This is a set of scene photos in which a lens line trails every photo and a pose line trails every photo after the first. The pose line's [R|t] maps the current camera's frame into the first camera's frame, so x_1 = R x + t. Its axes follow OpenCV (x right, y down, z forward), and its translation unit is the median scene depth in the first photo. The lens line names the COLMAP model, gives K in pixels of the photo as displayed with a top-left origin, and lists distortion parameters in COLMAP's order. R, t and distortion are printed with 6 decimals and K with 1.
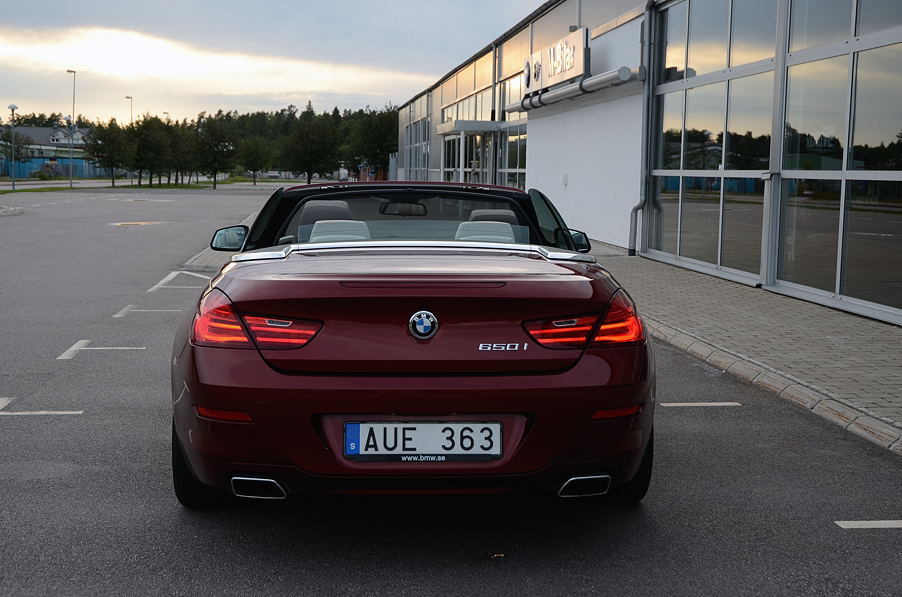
lens RADIAL K [[1347.2, 0, 454.2], [0, 1347.2, 304.8], [0, 0, 1]] dist [0.217118, 0.000000]
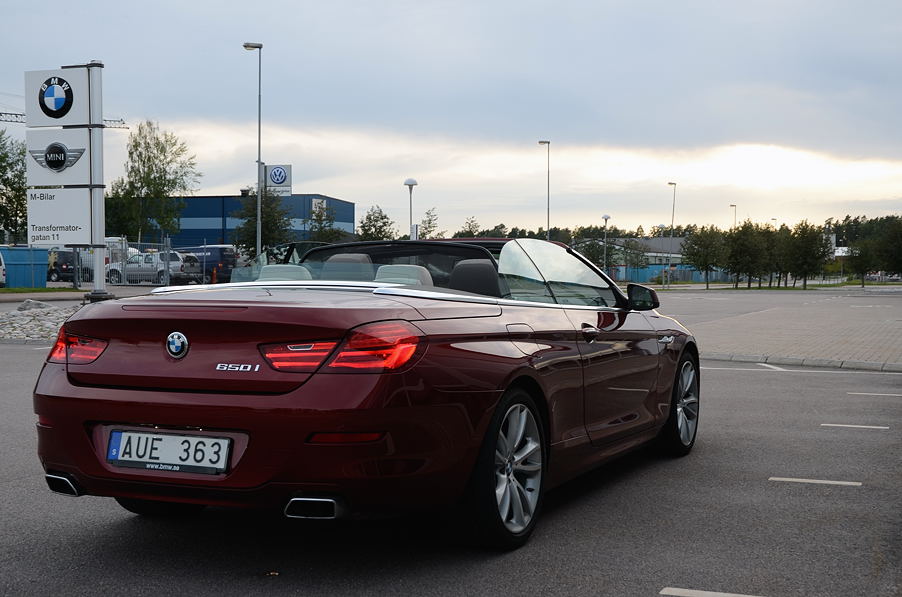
lens RADIAL K [[1329.3, 0, 450.7], [0, 1329.3, 301.9], [0, 0, 1]] dist [-0.004359, 0.000000]
pose [[0.879705, 0.003898, -0.475503, 0.682628], [-0.042878, 0.996543, -0.071156, 0.047146], [0.473582, 0.082984, 0.876831, 0.161329]]
